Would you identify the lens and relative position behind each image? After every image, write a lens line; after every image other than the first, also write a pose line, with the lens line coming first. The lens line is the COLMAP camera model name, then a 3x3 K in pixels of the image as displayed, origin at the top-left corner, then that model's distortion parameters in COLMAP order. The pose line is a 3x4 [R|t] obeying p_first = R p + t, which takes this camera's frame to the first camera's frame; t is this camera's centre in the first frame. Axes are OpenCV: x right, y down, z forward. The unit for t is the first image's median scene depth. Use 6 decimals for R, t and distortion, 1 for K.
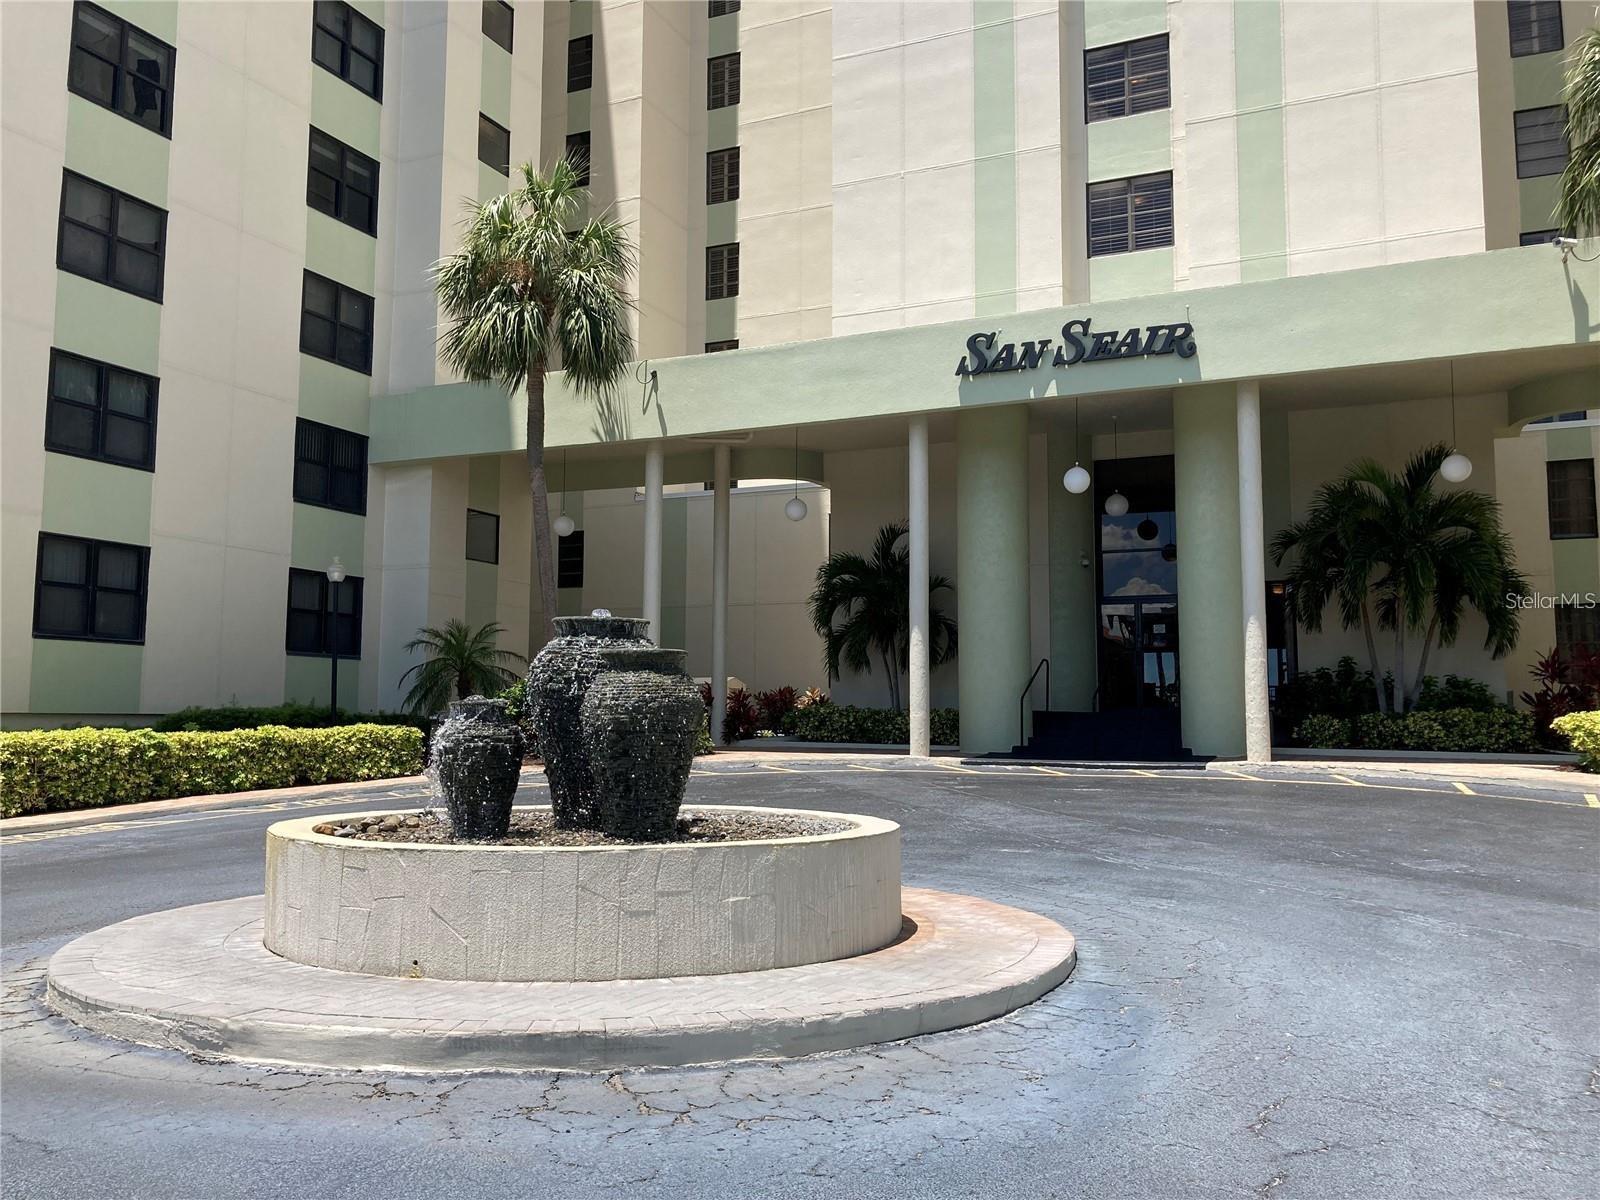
lens RADIAL K [[1315.8, 0, 796.3], [0, 1315.8, 602.0], [0, 0, 1]] dist [0.008857, -0.000103]
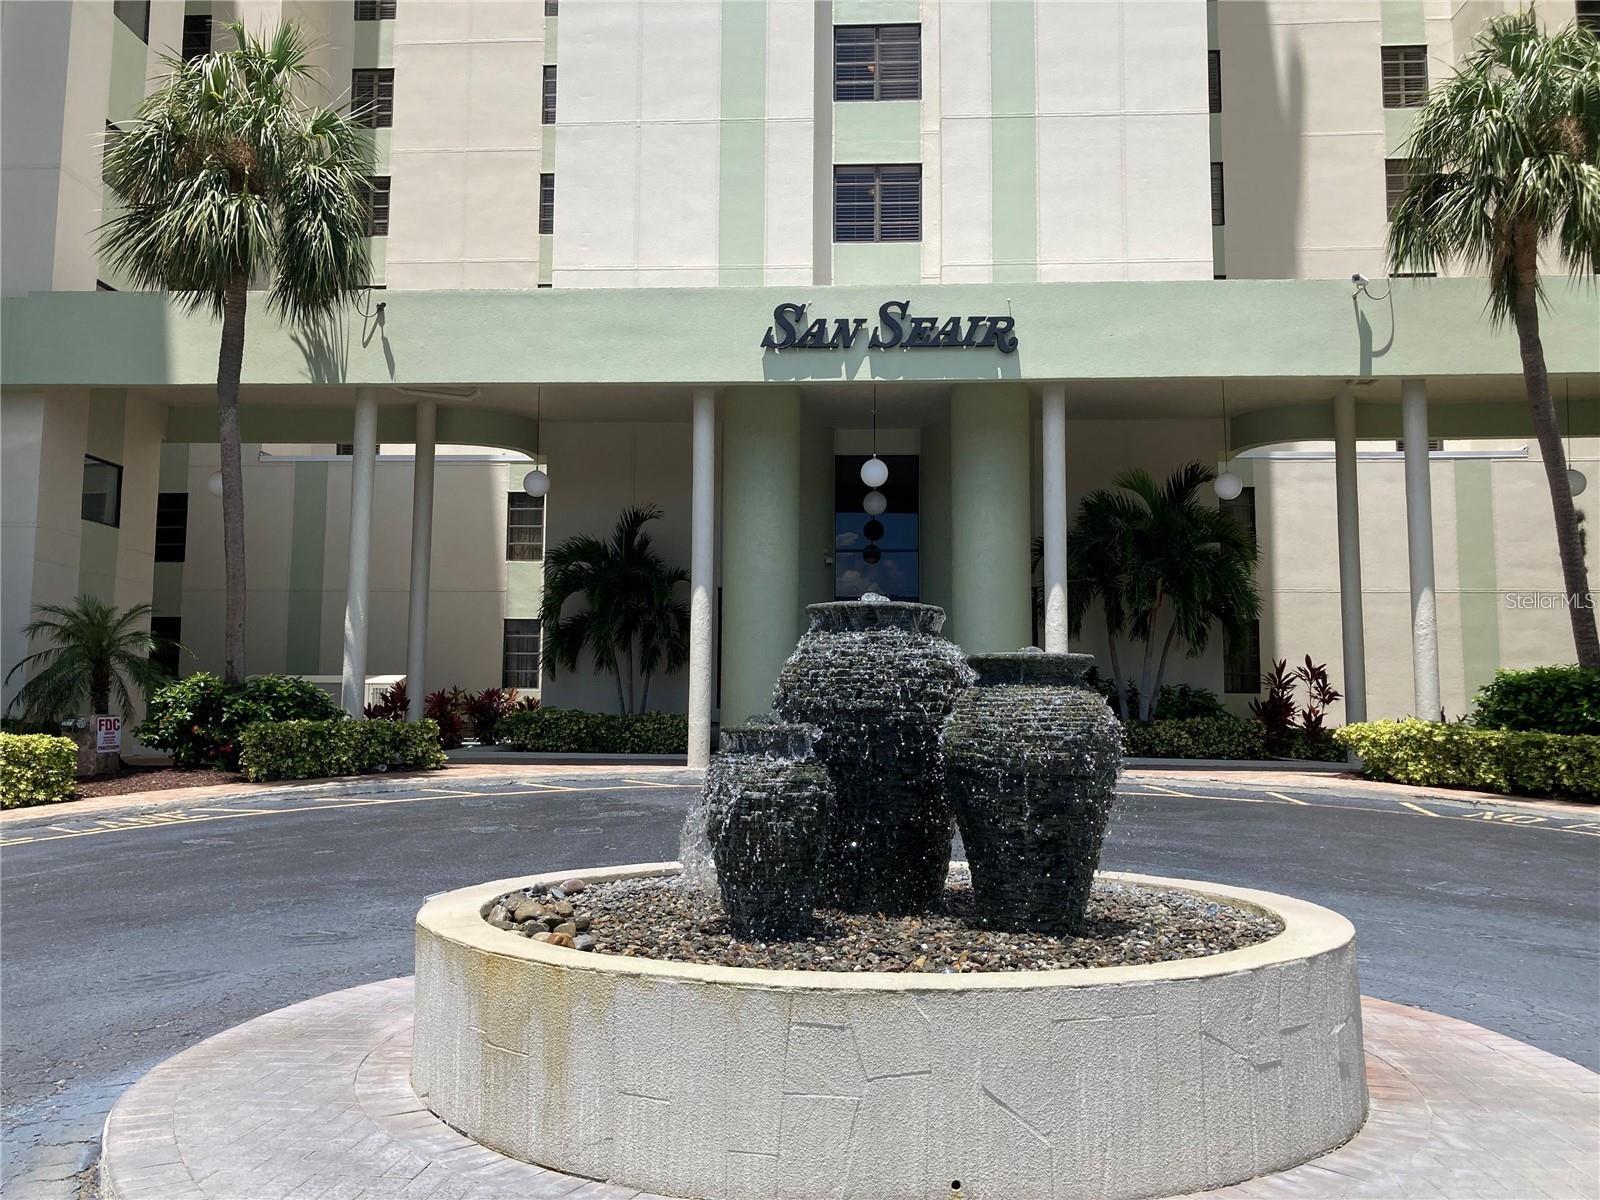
lens RADIAL K [[1316.9, 0, 806.9], [0, 1316.9, 591.2], [0, 0, 1]] dist [0.071698, -0.200282]
pose [[0.929672, 0.038124, 0.366410, -0.161912], [-0.036003, 0.999272, -0.012624, 0.005413], [-0.366625, -0.001456, 0.930368, 0.133369]]
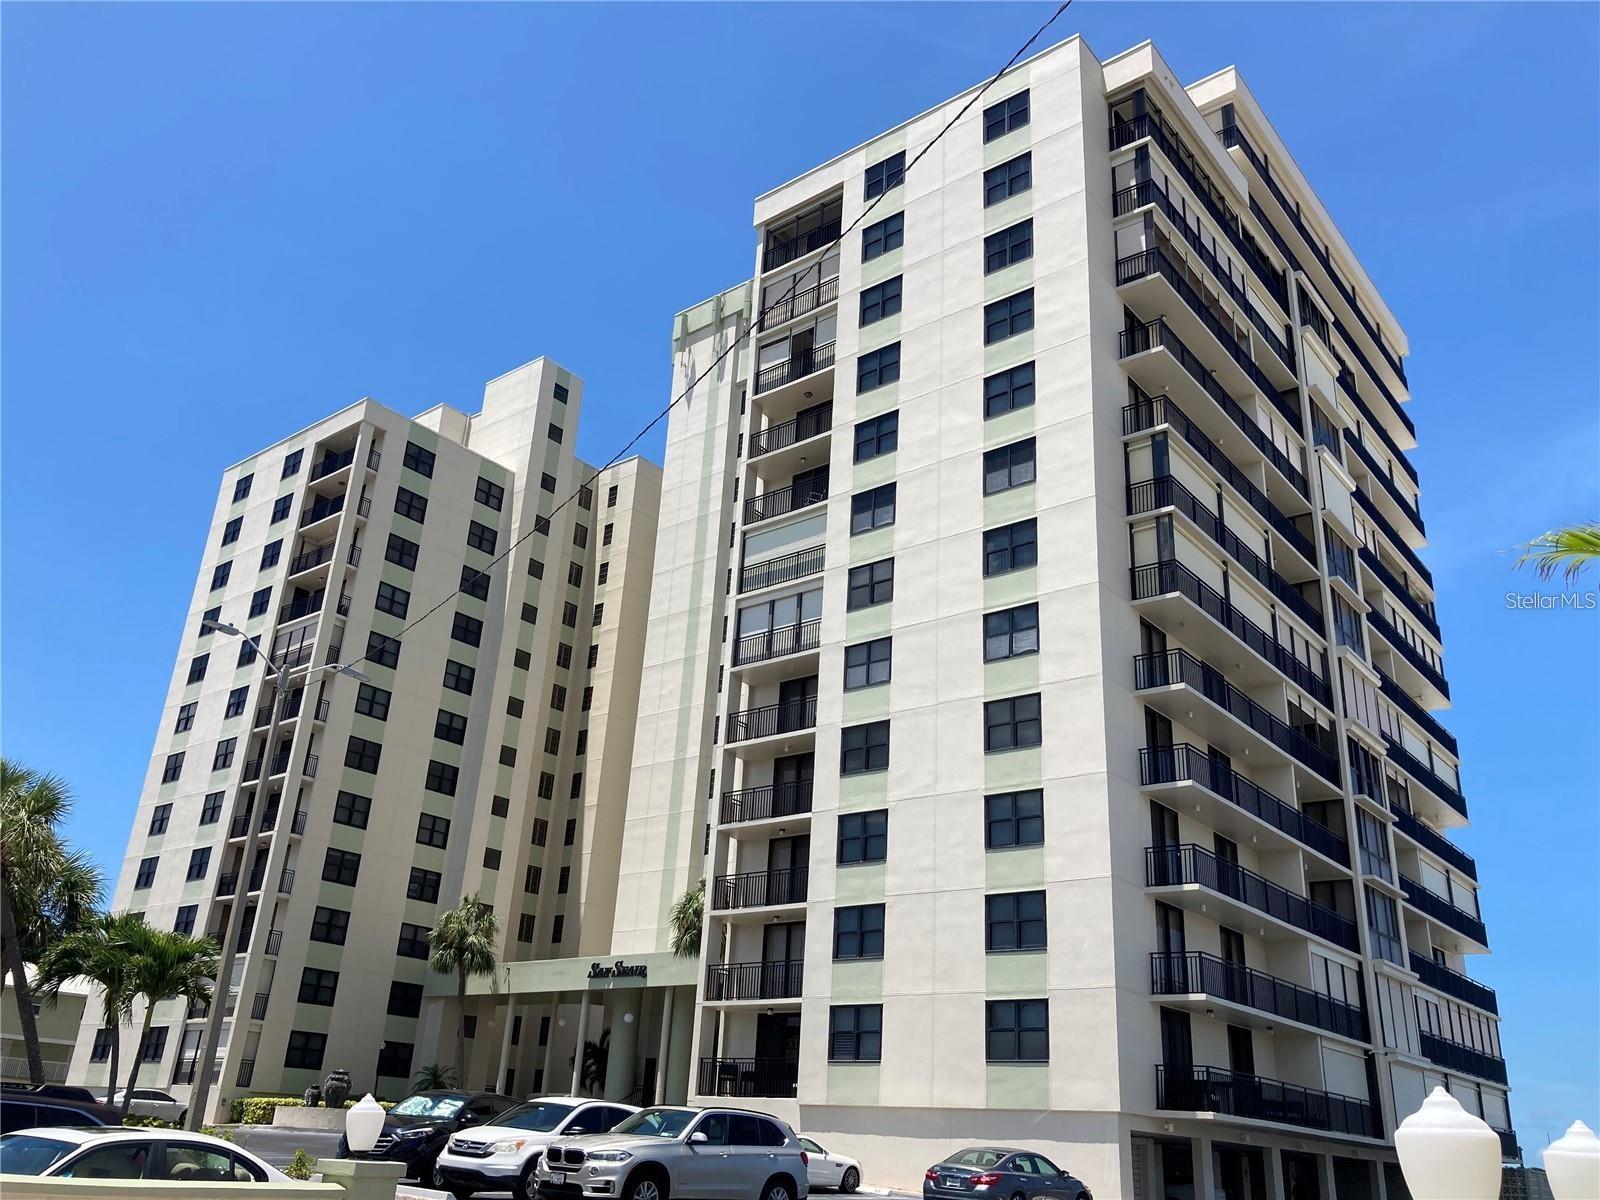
lens RADIAL K [[1316.9, 0, 806.9], [0, 1316.9, 591.2], [0, 0, 1]] dist [0.071698, -0.200282]
pose [[0.969124, -0.055161, -0.240326, 1.201086], [-0.023656, 0.949362, -0.313293, -0.075274], [0.245438, 0.309305, 0.918744, -1.602448]]
